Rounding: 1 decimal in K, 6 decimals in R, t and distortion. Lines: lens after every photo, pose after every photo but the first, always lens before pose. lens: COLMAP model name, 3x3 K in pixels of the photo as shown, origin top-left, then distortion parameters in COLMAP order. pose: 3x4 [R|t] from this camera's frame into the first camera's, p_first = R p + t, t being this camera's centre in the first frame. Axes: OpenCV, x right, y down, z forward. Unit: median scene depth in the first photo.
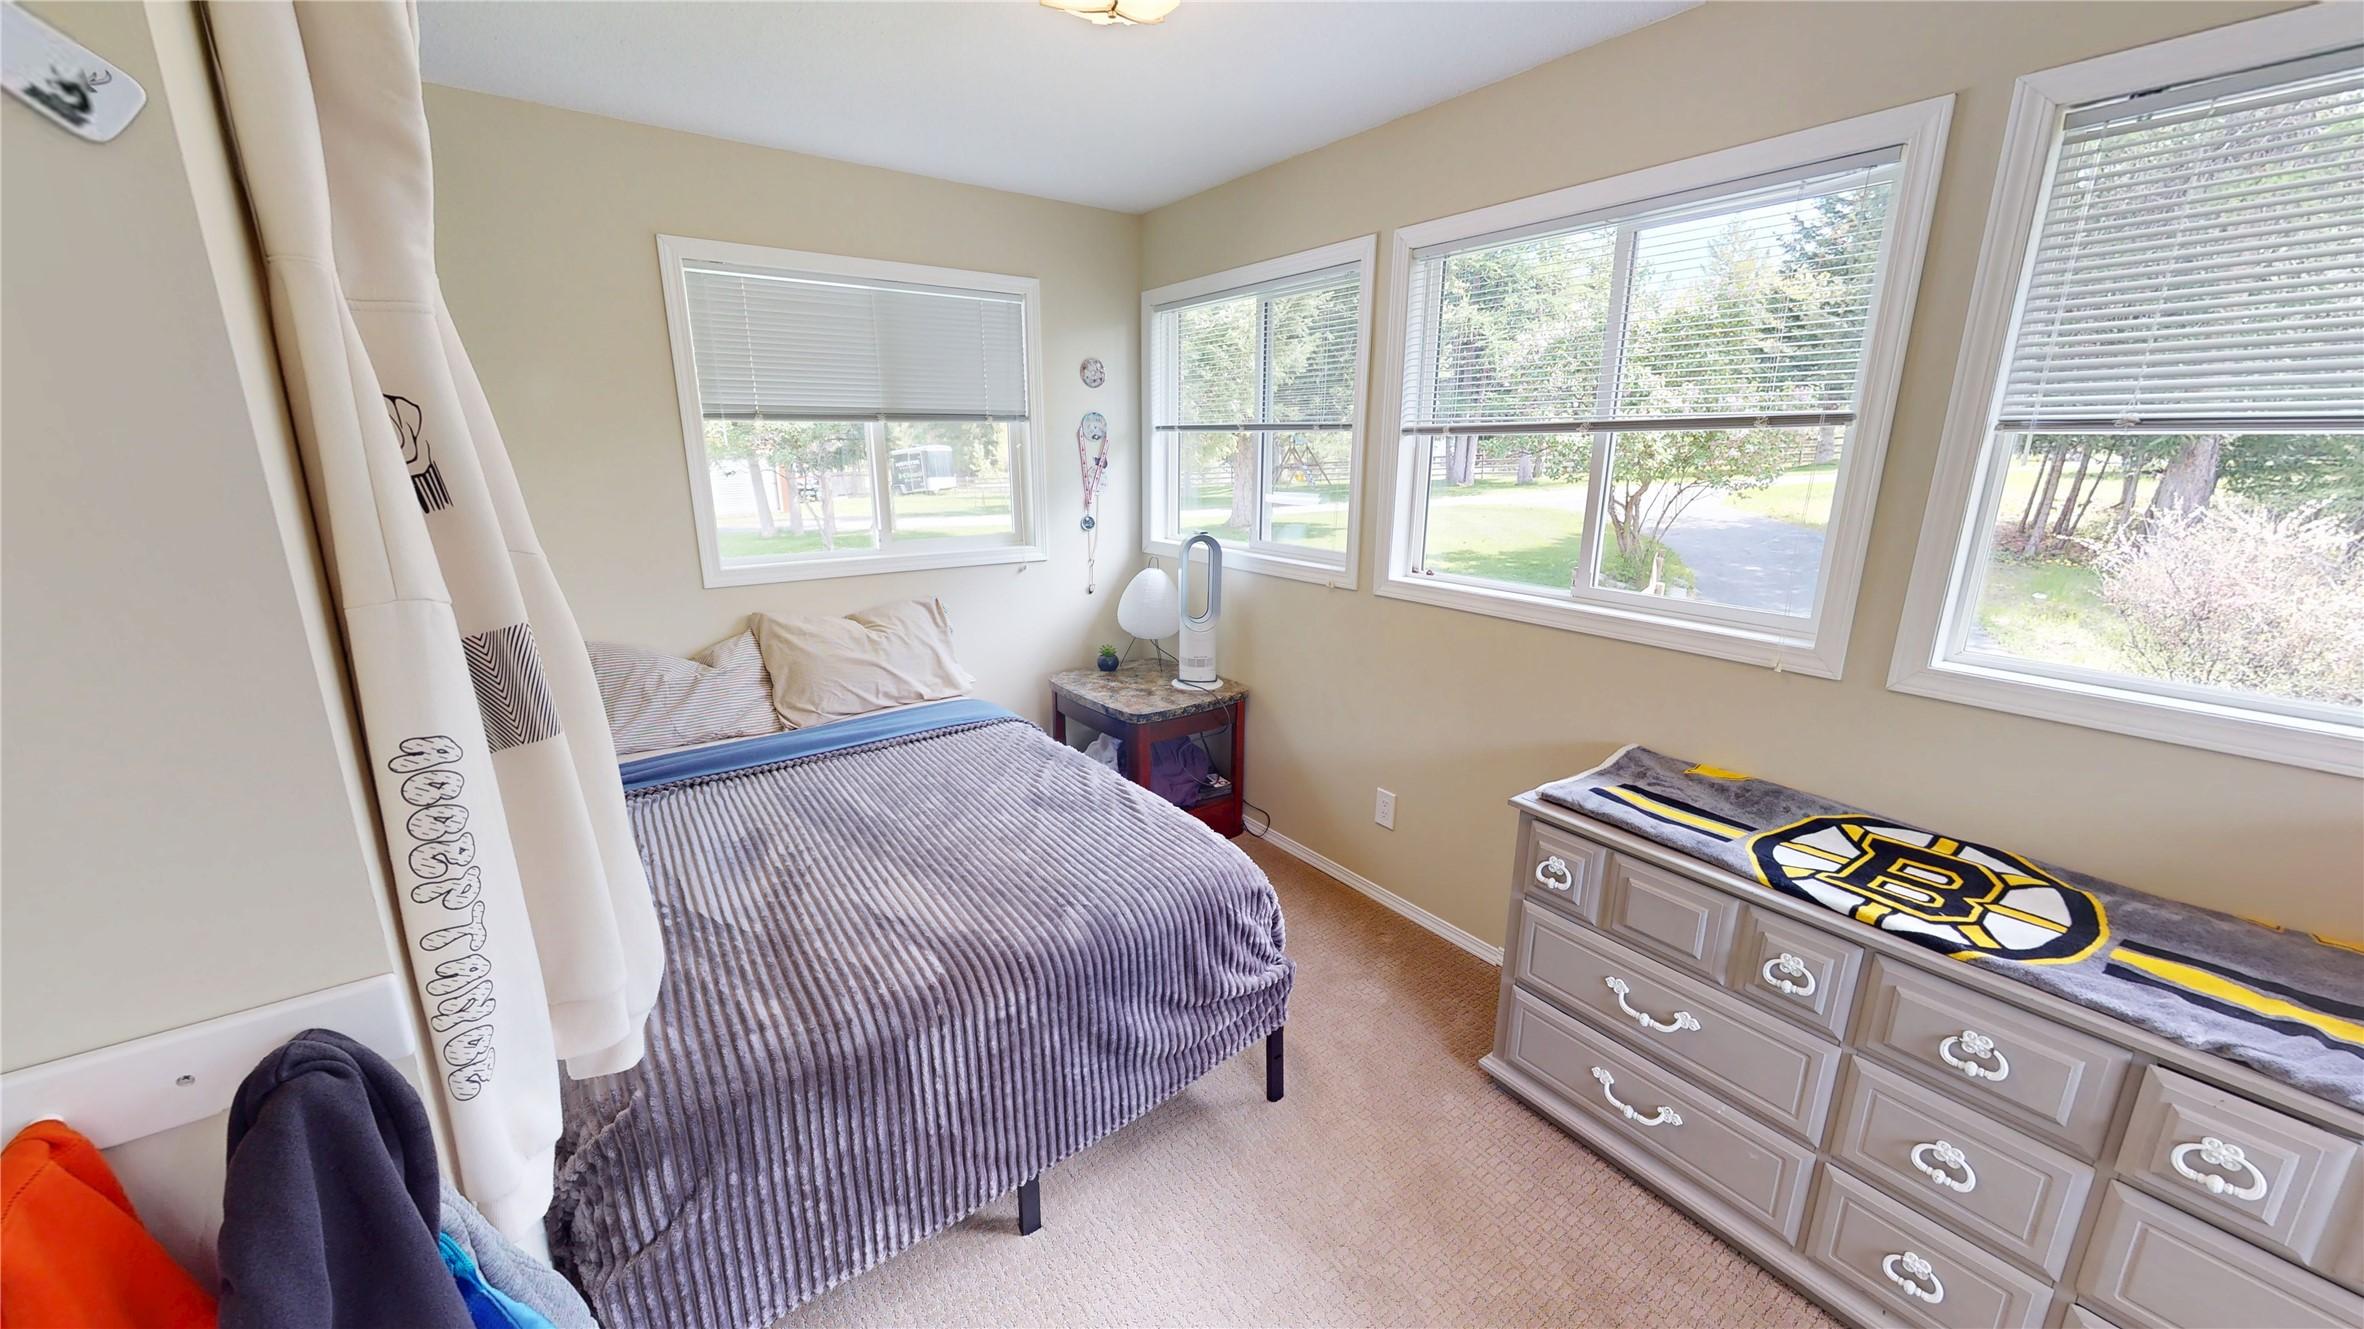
lens RADIAL K [[864.6, 0, 1180.7], [0, 864.6, 665.5], [0, 0, 1]] dist [-0.000338, -0.000007]
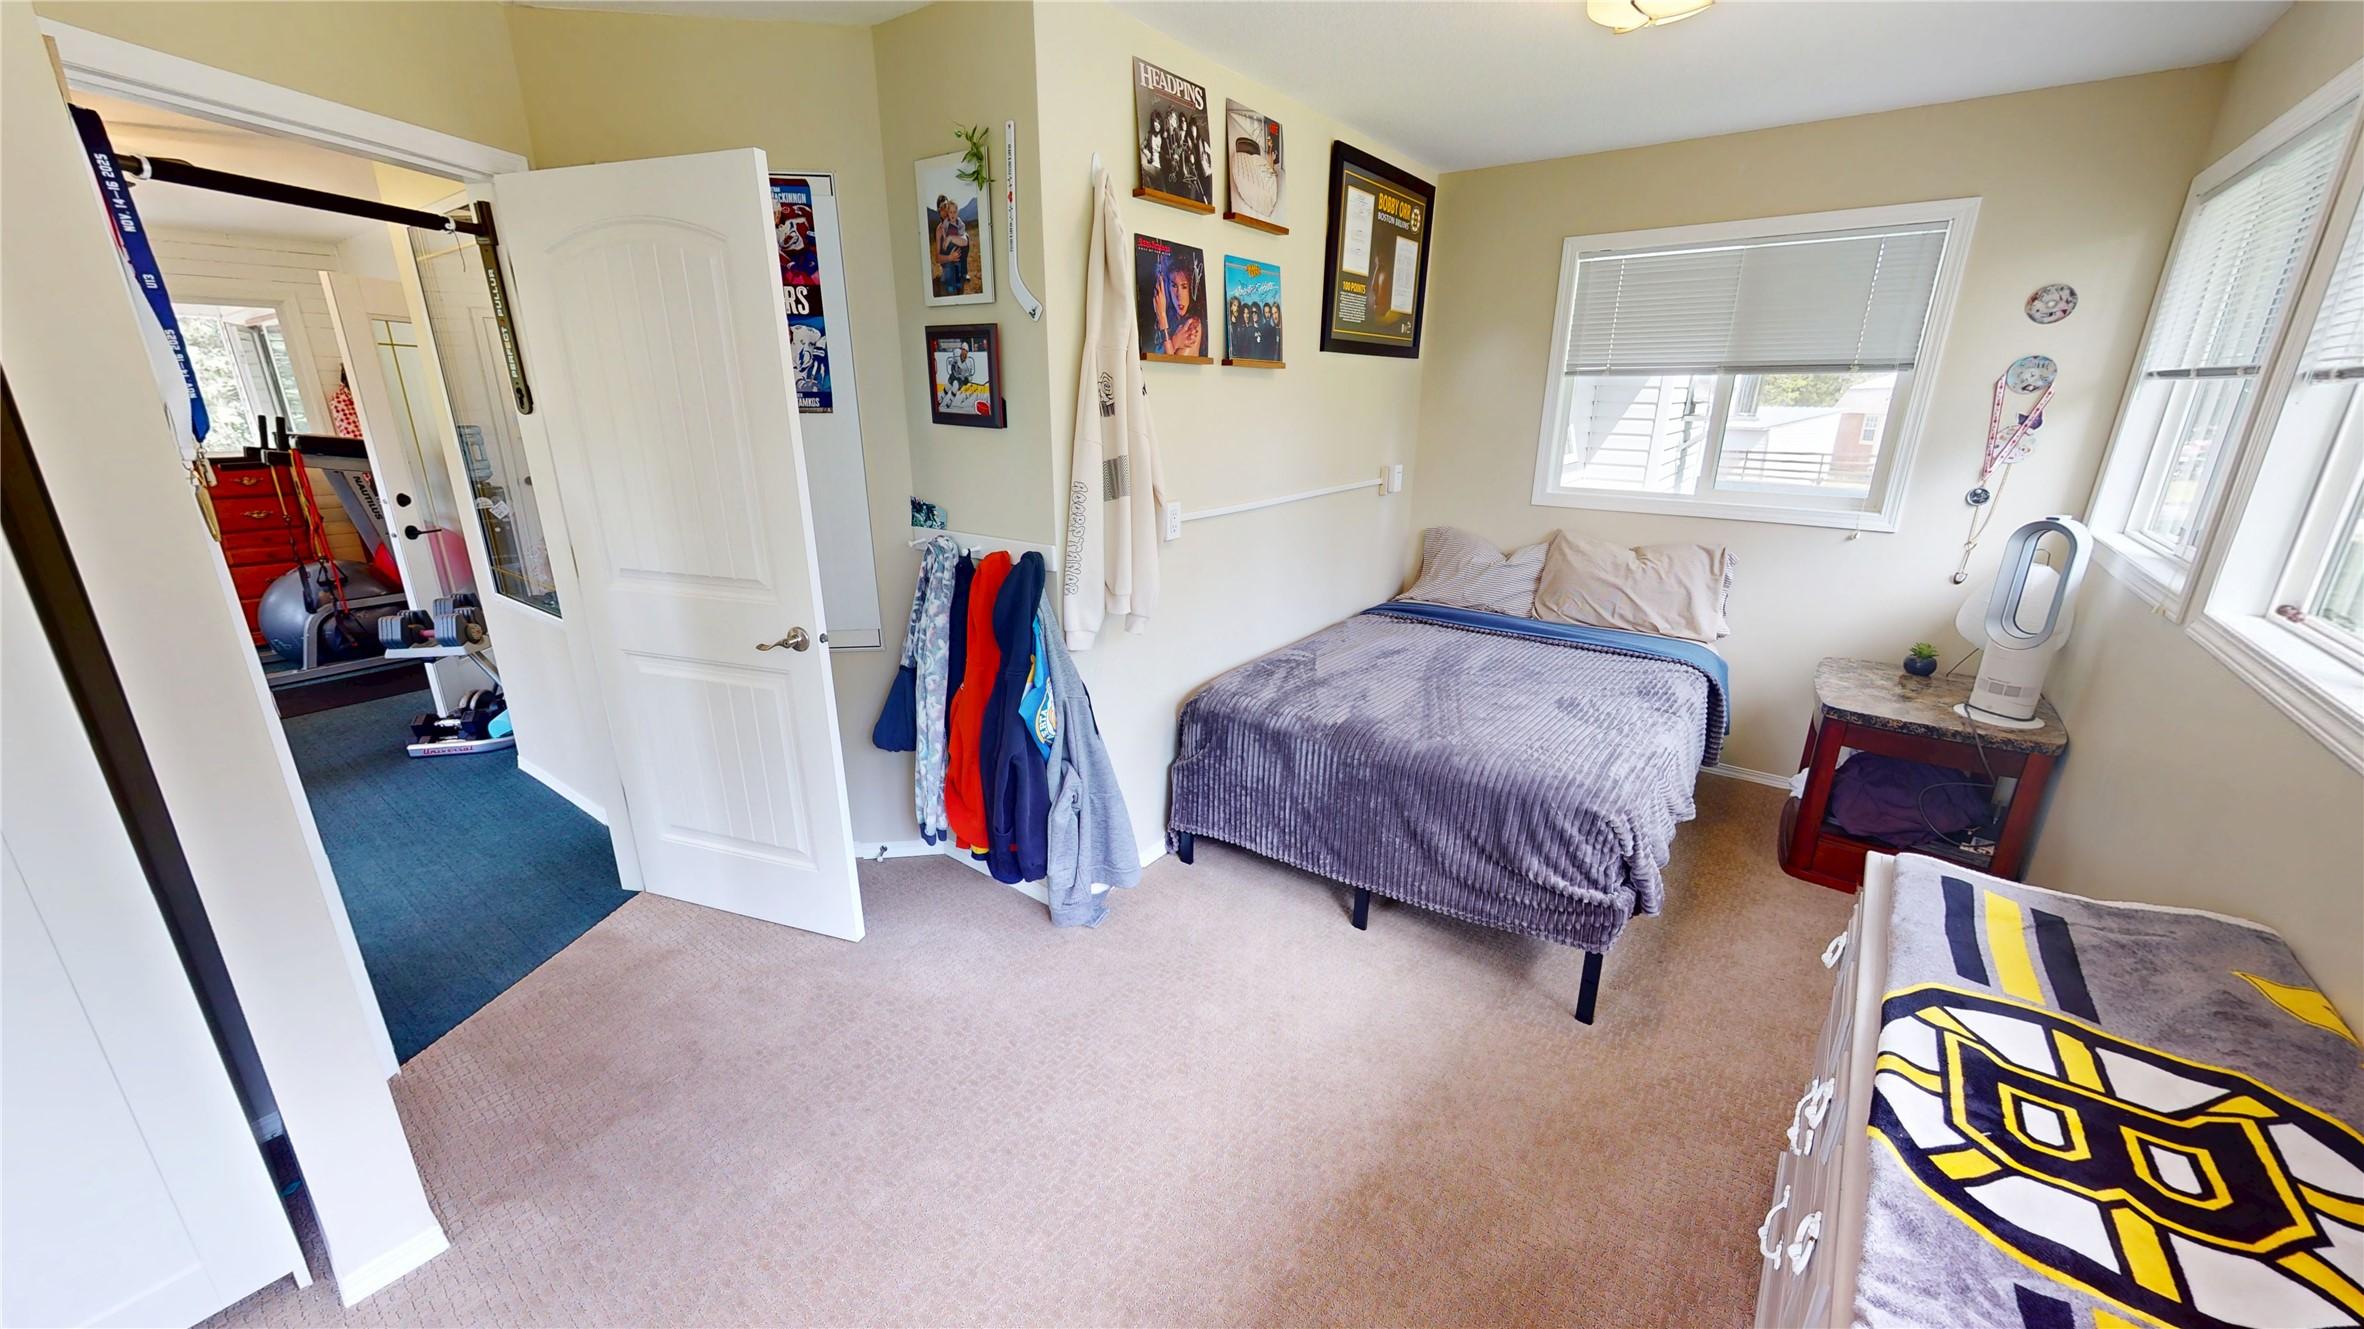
lens RADIAL K [[864.6, 0, 1183.7], [0, 864.6, 666.2], [0, 0, 1]] dist [-0.000338, -0.000007]
pose [[0.287534, 0.287483, -0.913607, 0.997041], [-0.239807, 0.945115, 0.221925, -0.035529], [0.927263, 0.155278, 0.340693, 0.139125]]
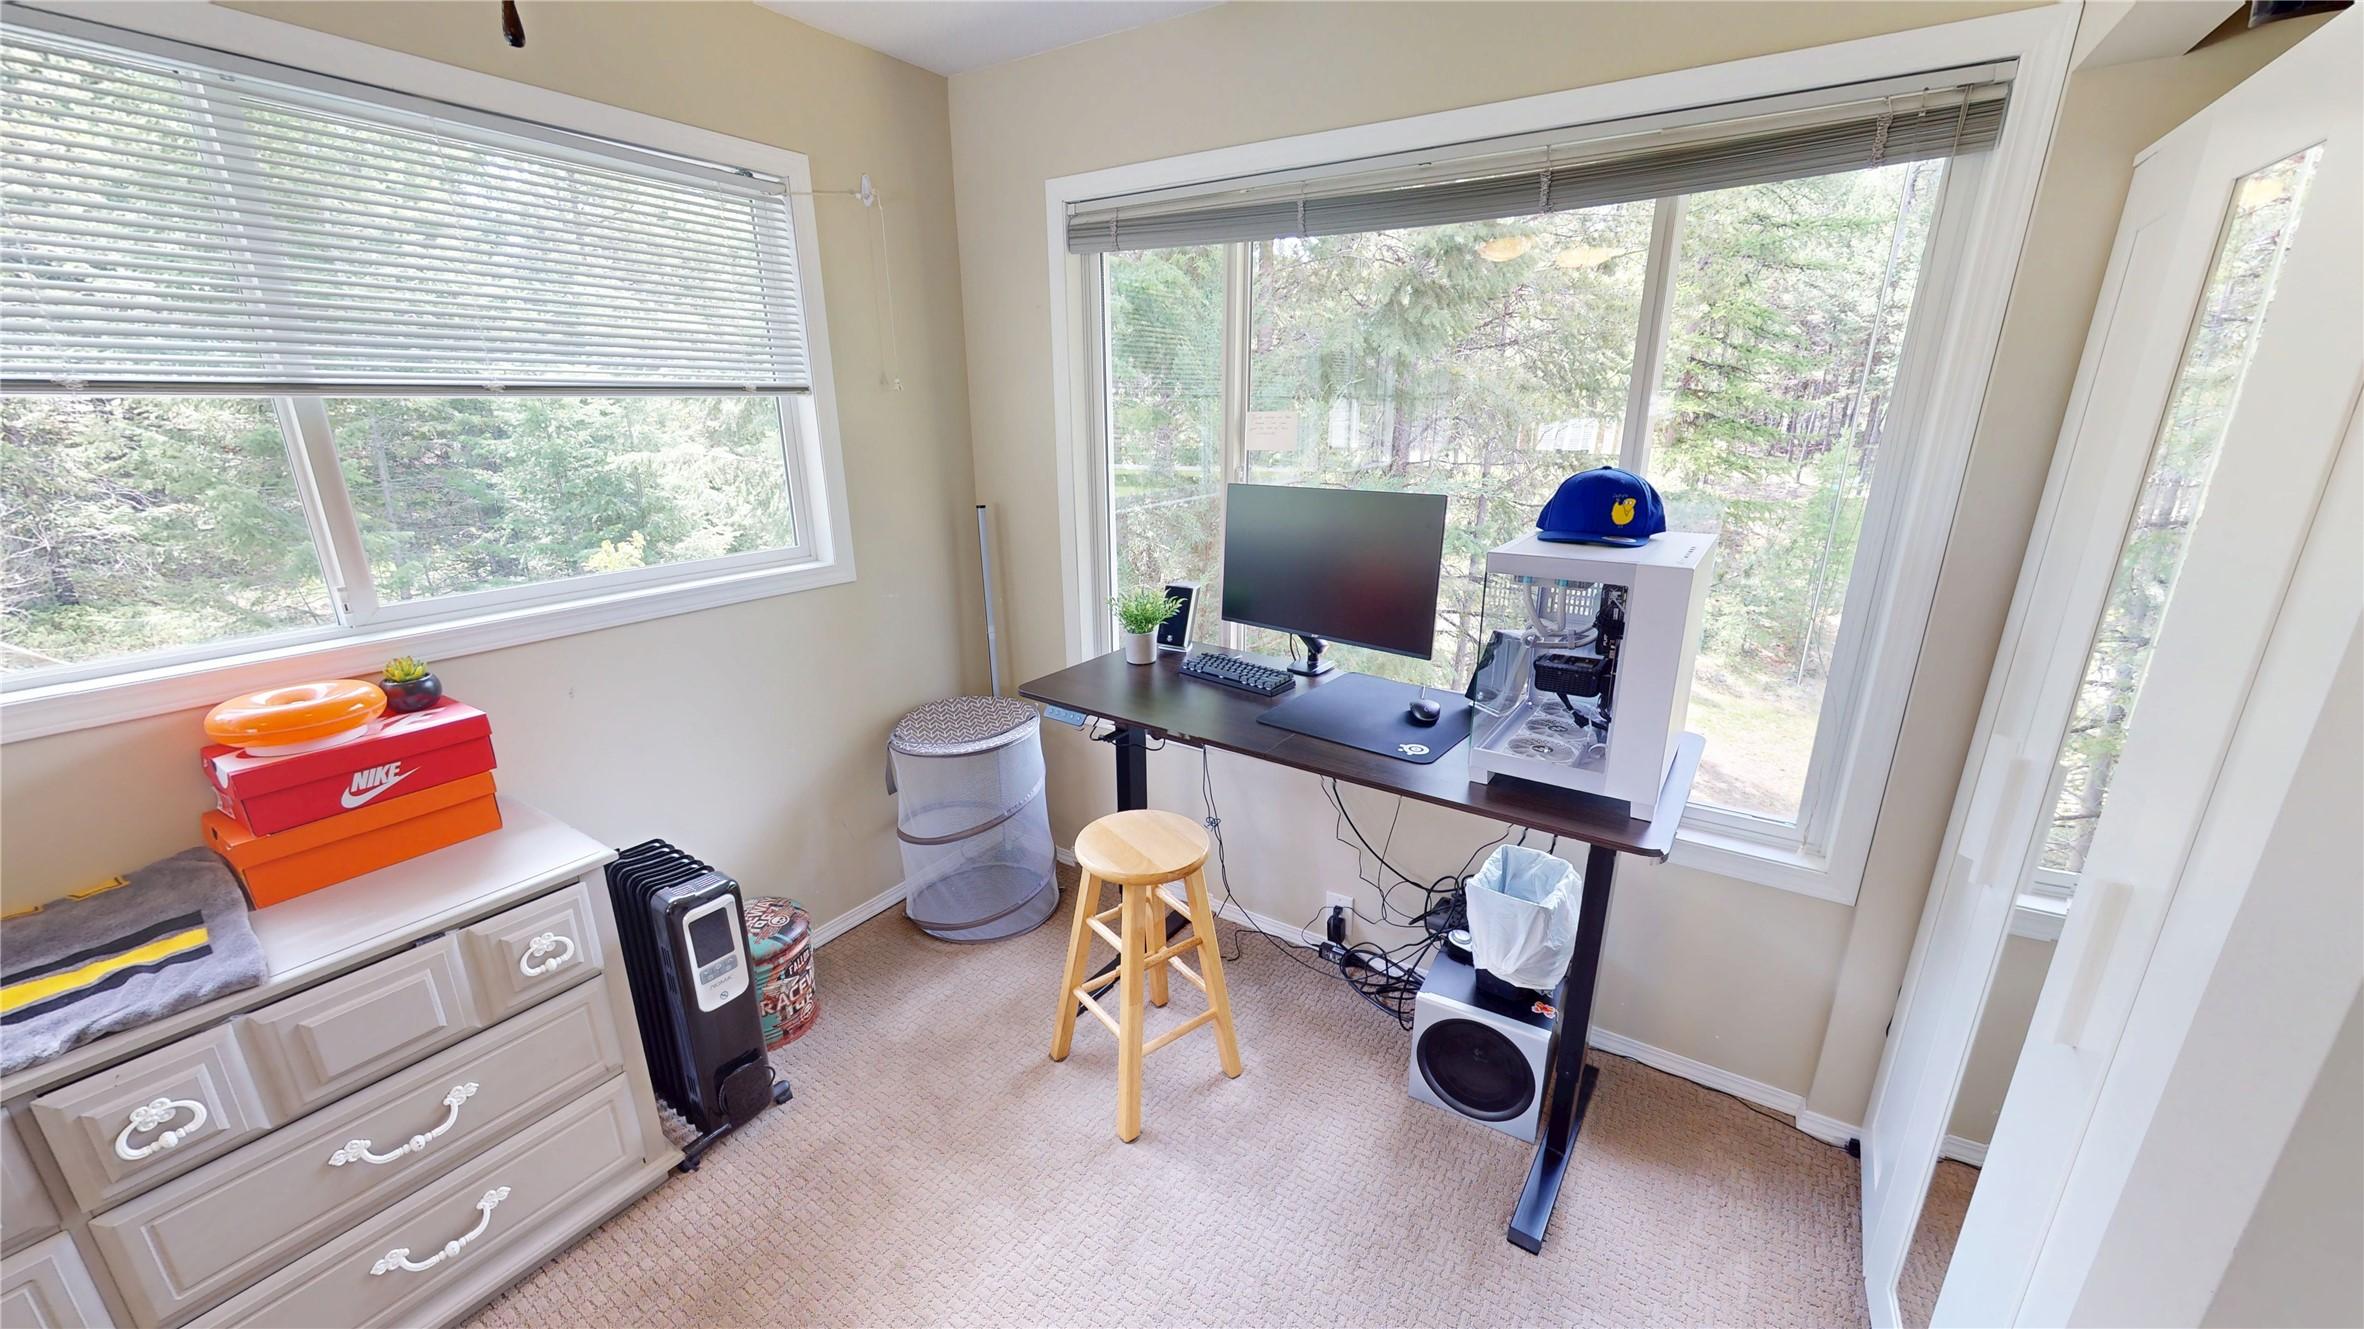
lens RADIAL K [[864.6, 0, 1186.2], [0, 864.6, 667.4], [0, 0, 1]] dist [-0.000338, -0.000007]
pose [[-0.381996, -0.268876, 0.884186, -0.010109], [0.230555, 0.898765, 0.372916, -0.003690], [-0.894944, 0.346306, -0.281333, 0.014119]]
